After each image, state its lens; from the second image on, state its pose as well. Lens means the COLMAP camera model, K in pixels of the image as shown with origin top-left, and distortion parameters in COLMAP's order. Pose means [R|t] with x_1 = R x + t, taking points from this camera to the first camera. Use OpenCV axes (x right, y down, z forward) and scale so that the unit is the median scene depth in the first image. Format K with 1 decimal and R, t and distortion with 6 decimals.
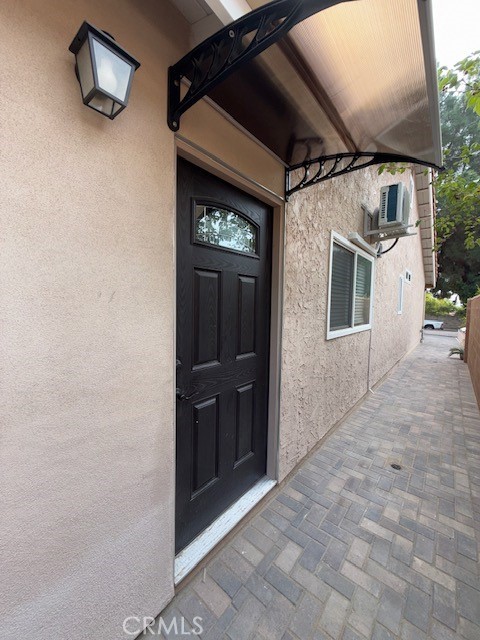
lens RADIAL K [[256.4, 0, 240.0], [0, 256.4, 320.0], [0, 0, 1]] dist [0.002200, 0.000110]
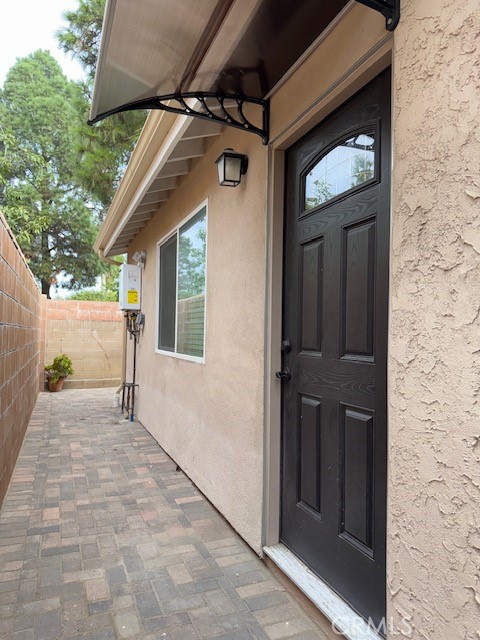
lens RADIAL K [[448.6, 0, 240.0], [0, 448.6, 320.0], [0, 0, 1]] dist [0.007514, 0.000488]
pose [[-0.476608, -0.052011, -0.877576, 1.096290], [-0.075298, 0.996995, -0.018195, 0.095212], [0.875886, 0.057408, -0.479092, 1.301222]]
